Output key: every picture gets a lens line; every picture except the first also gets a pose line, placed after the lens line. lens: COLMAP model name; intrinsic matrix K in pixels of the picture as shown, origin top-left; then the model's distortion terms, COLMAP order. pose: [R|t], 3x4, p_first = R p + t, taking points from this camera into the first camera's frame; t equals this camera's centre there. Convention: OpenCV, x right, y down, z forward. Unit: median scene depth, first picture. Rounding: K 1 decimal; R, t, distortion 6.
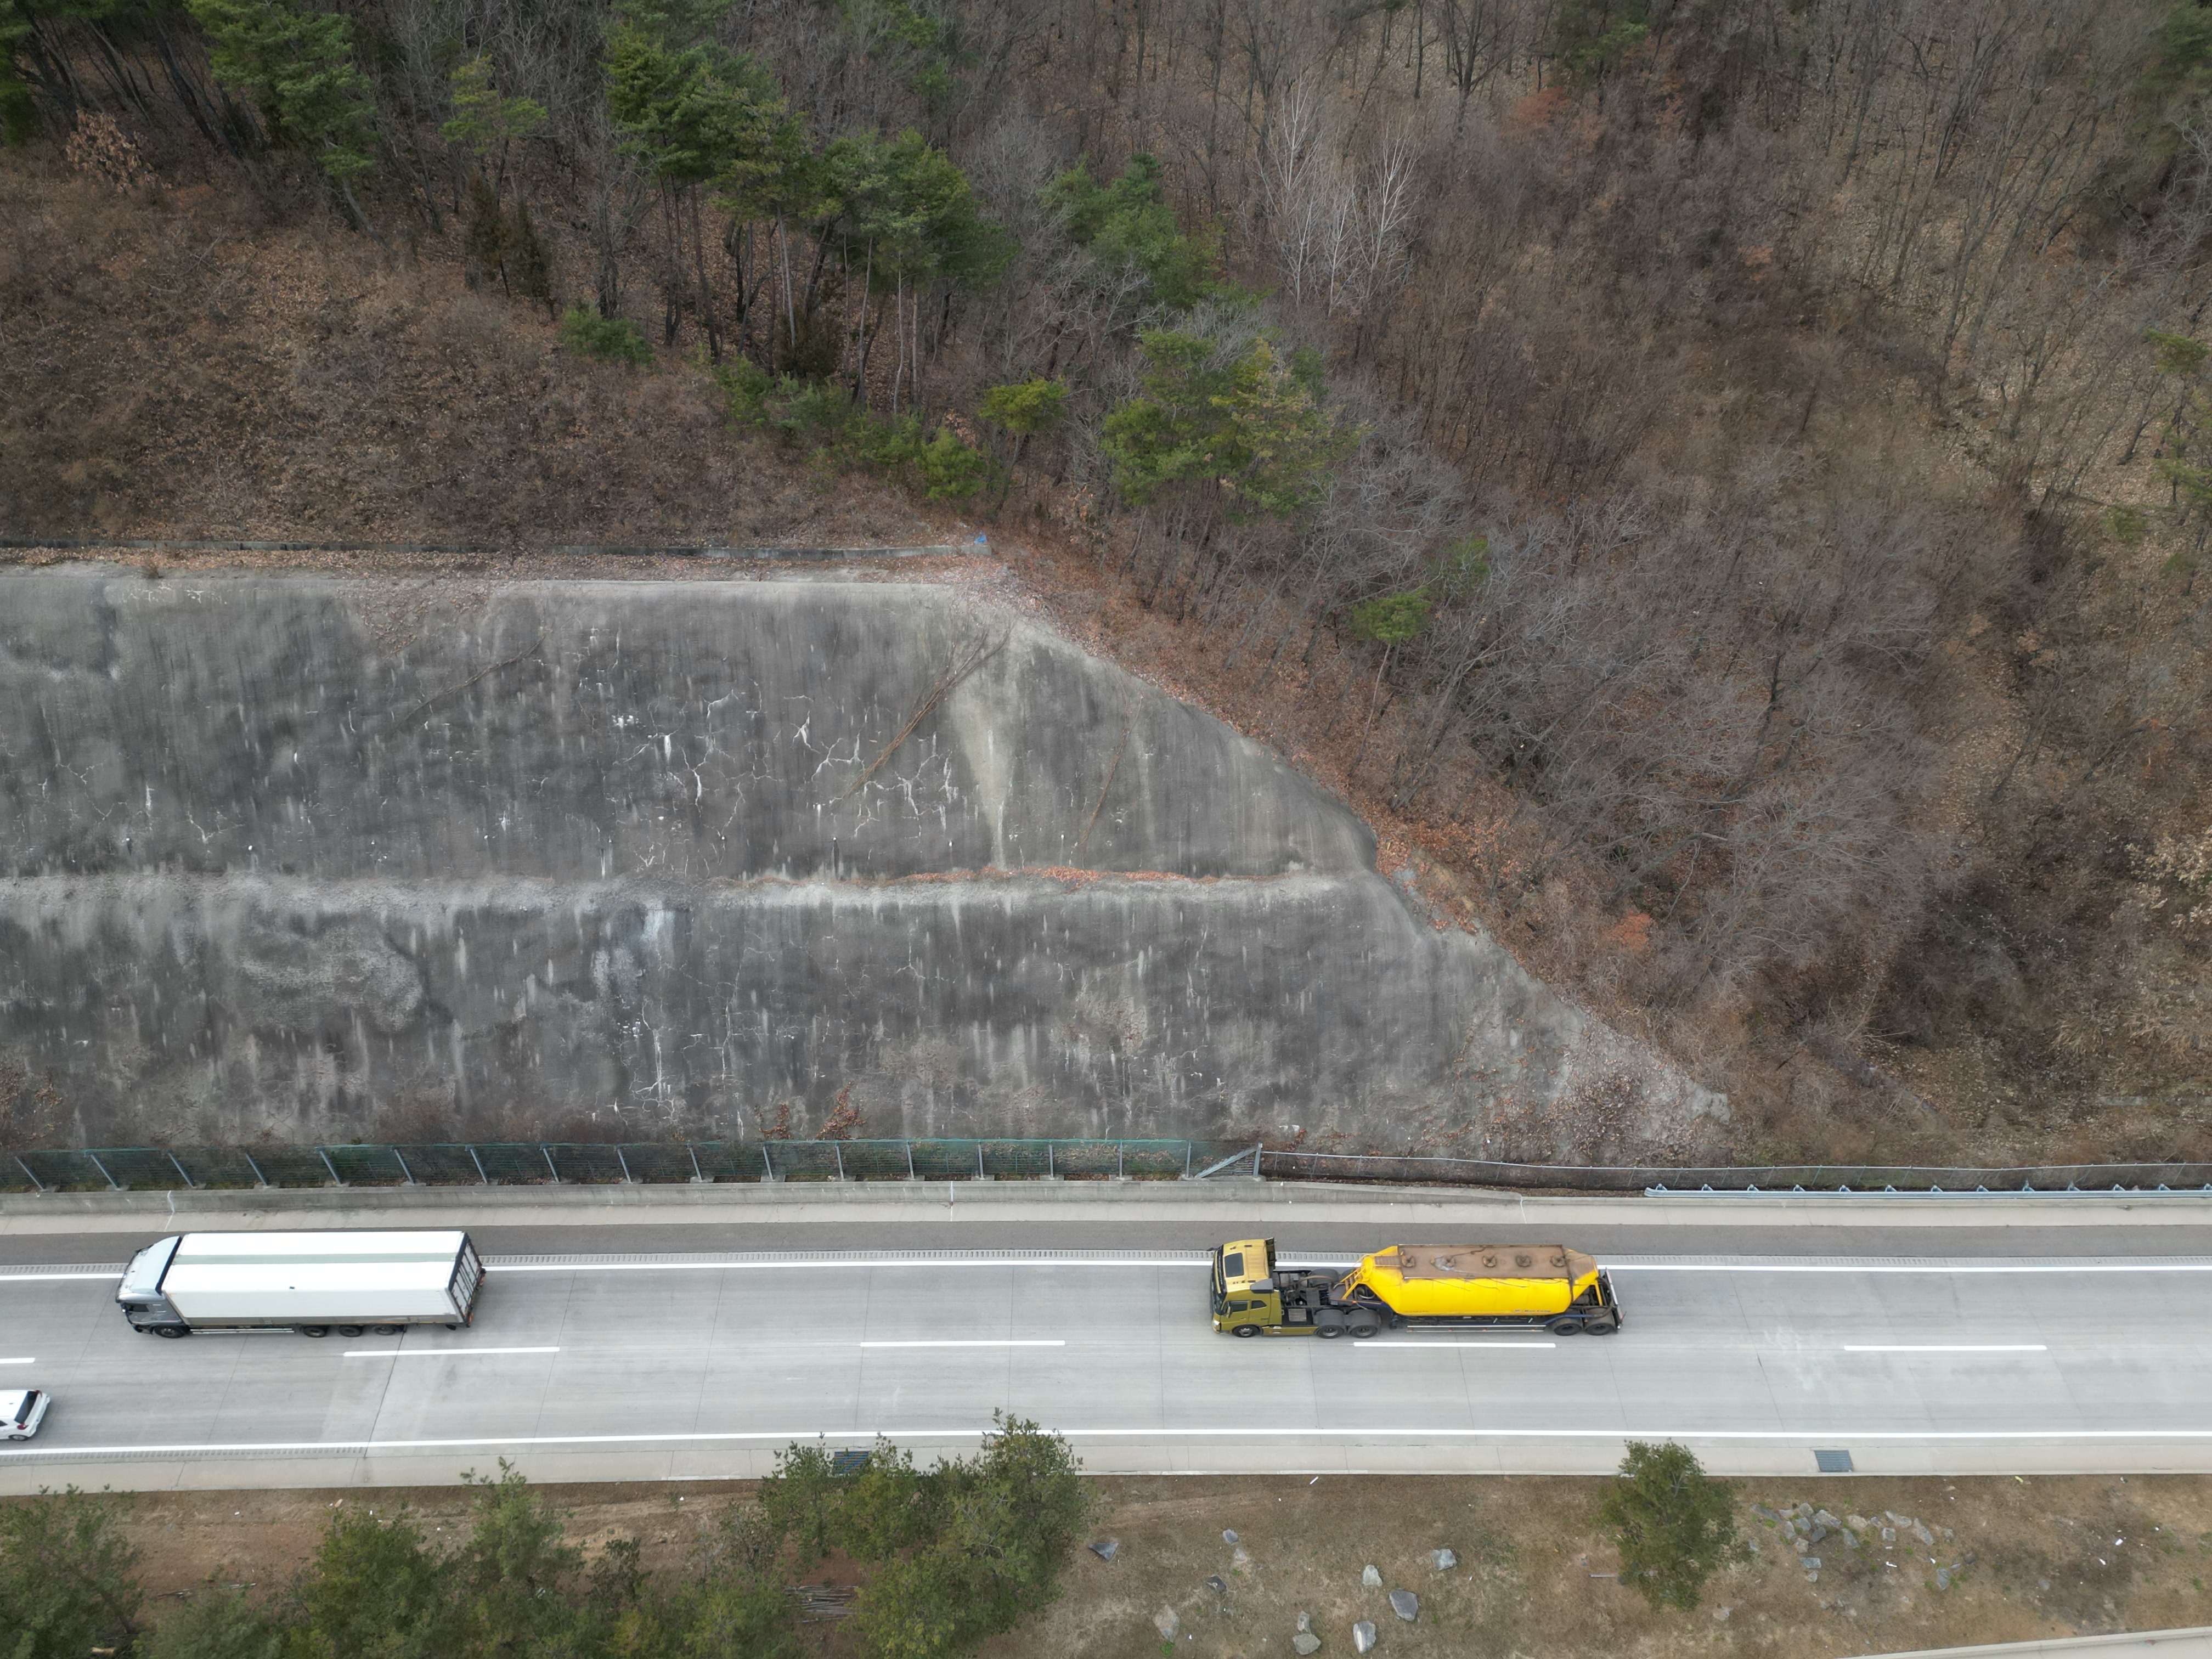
lens RADIAL K [[1572.6, 0, 1106.7], [0, 1572.6, 830.3], [0, 0, 1]] dist [0.088316, -0.086805]
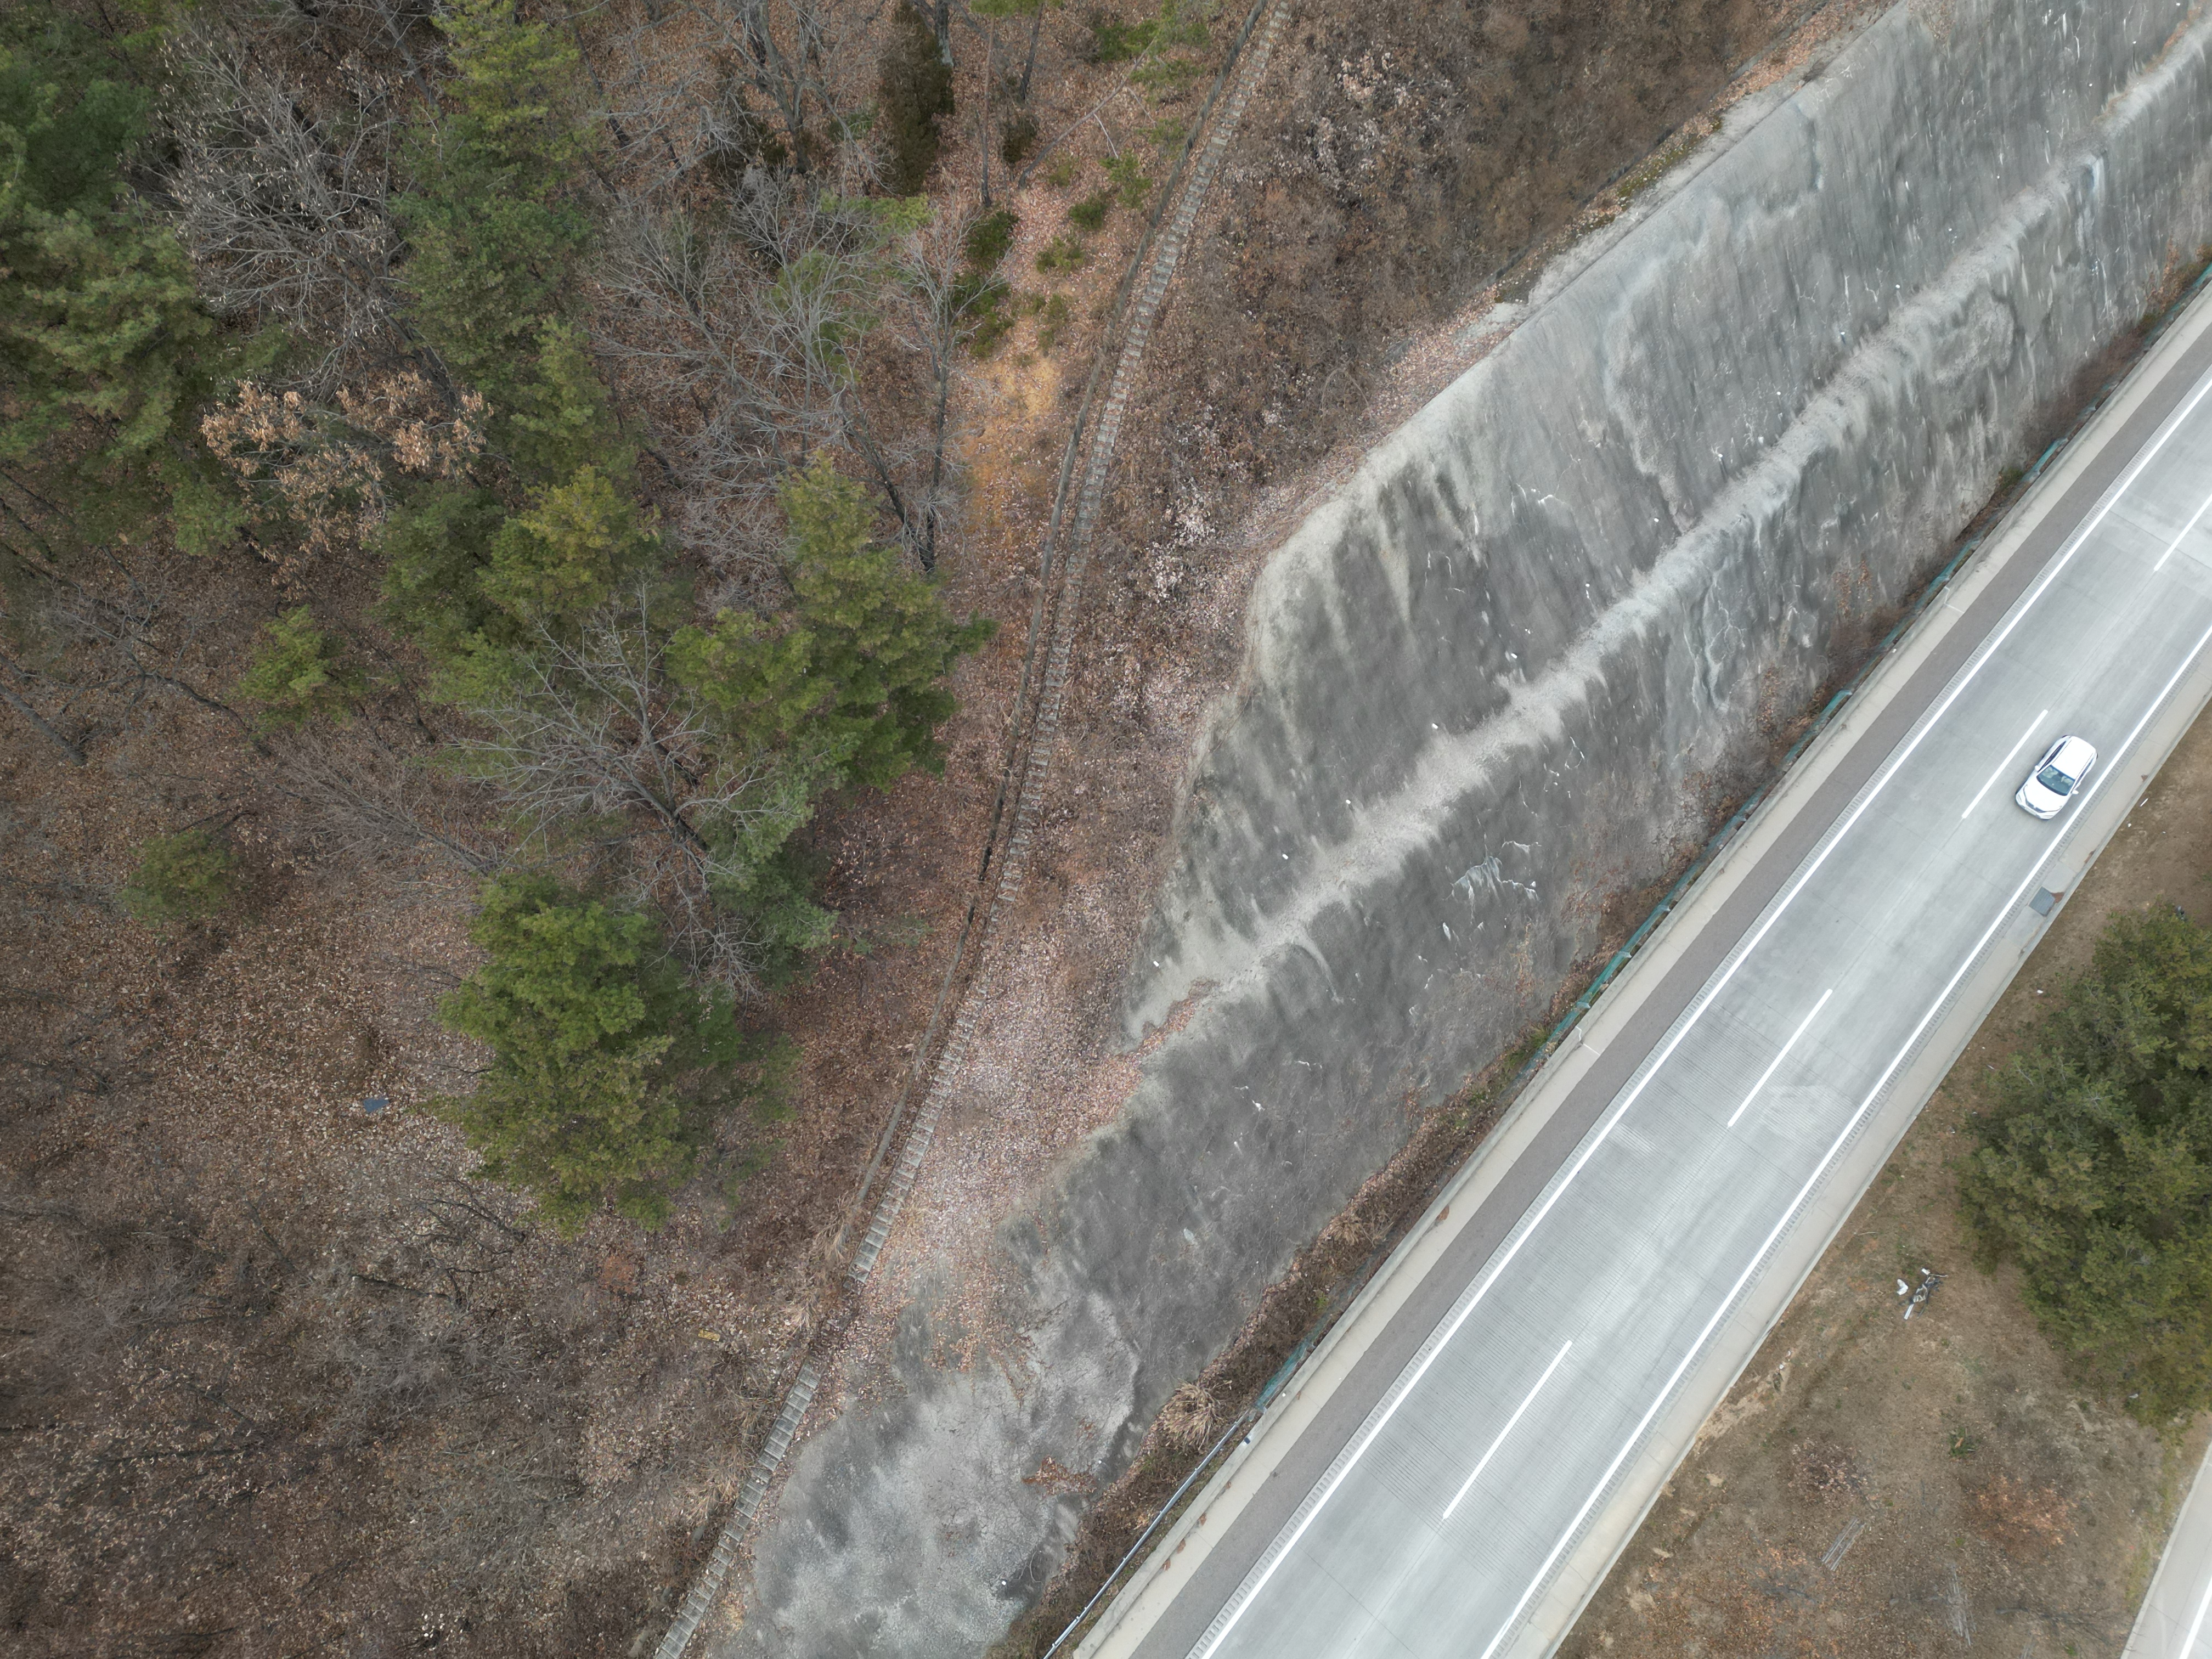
lens RADIAL K [[1572.6, 0, 1105.8], [0, 1572.6, 824.9], [0, 0, 1]] dist [0.088316, -0.086805]
pose [[0.700315, -0.622591, 0.349199, -1.539460], [0.502016, 0.777332, 0.379125, -0.395933], [-0.507483, -0.090203, 0.856927, 0.290337]]
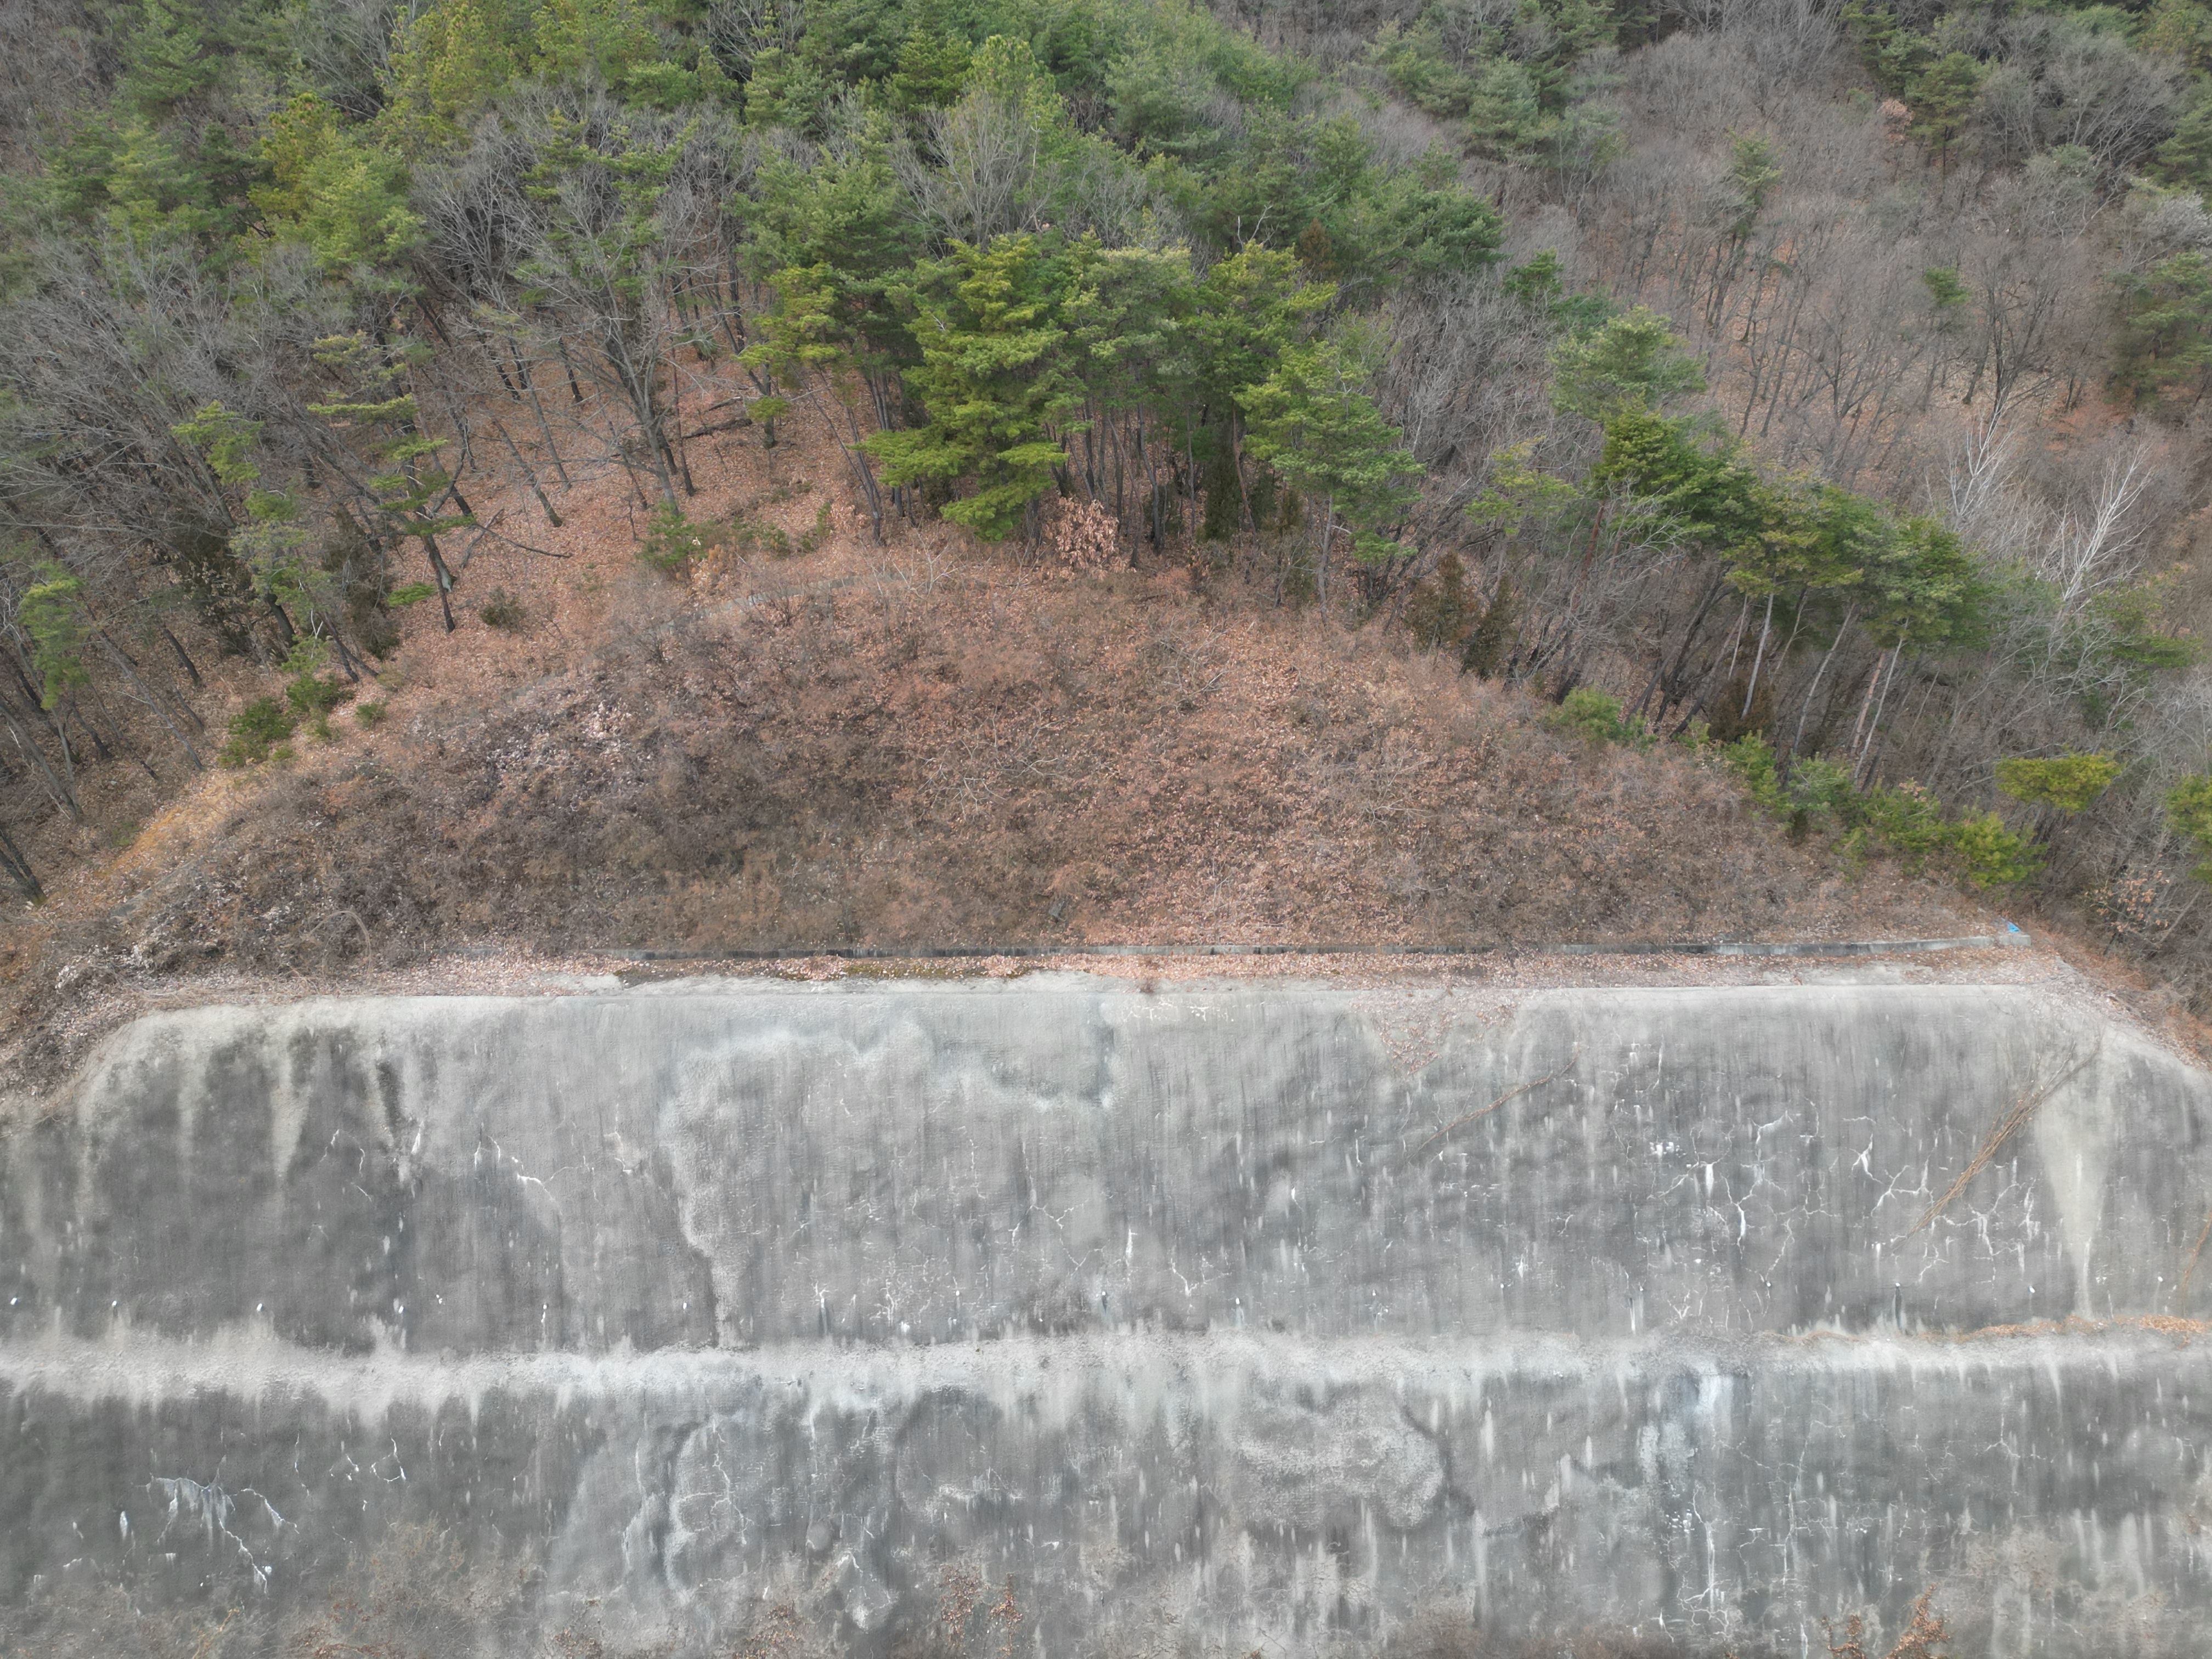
lens RADIAL K [[1572.6, 0, 1075.9], [0, 1572.6, 835.2], [0, 0, 1]] dist [0.088316, -0.086805]
pose [[0.999917, -0.010326, 0.007769, -0.625511], [0.011362, 0.988918, -0.148030, -0.112169], [-0.006154, 0.148105, 0.988952, 0.114005]]
